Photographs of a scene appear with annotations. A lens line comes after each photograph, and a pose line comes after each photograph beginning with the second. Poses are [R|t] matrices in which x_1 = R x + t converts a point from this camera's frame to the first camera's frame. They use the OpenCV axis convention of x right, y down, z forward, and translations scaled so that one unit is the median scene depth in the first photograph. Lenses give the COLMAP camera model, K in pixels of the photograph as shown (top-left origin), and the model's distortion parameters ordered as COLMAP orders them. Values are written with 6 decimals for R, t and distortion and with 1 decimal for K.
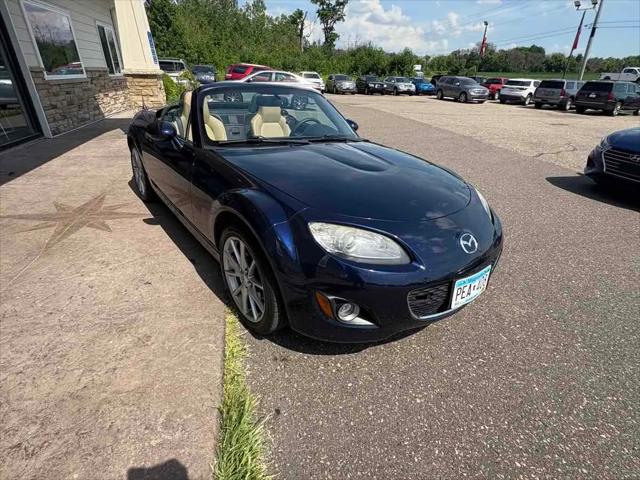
lens RADIAL K [[332.1, 0, 320.1], [0, 332.1, 239.9], [0, 0, 1]] dist [0.002084, -0.000507]
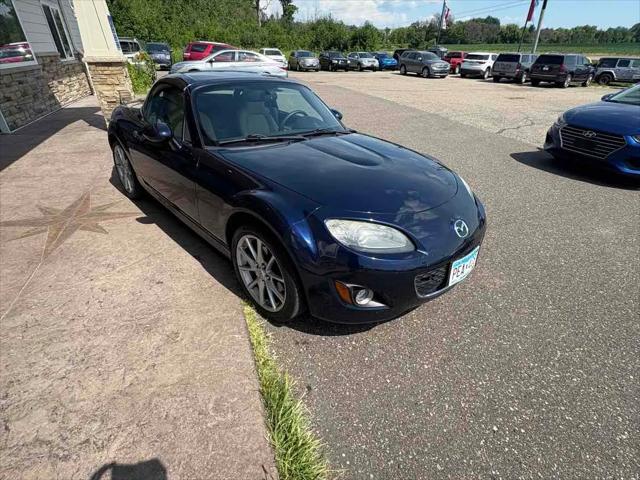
lens RADIAL K [[332.1, 0, 319.3], [0, 332.1, 240.6], [0, 0, 1]] dist [0.002084, -0.000507]
pose [[0.994186, -0.065395, 0.085544, -0.103604], [0.059858, 0.996038, 0.065770, -0.039584], [-0.089506, -0.060267, 0.994161, -0.069982]]
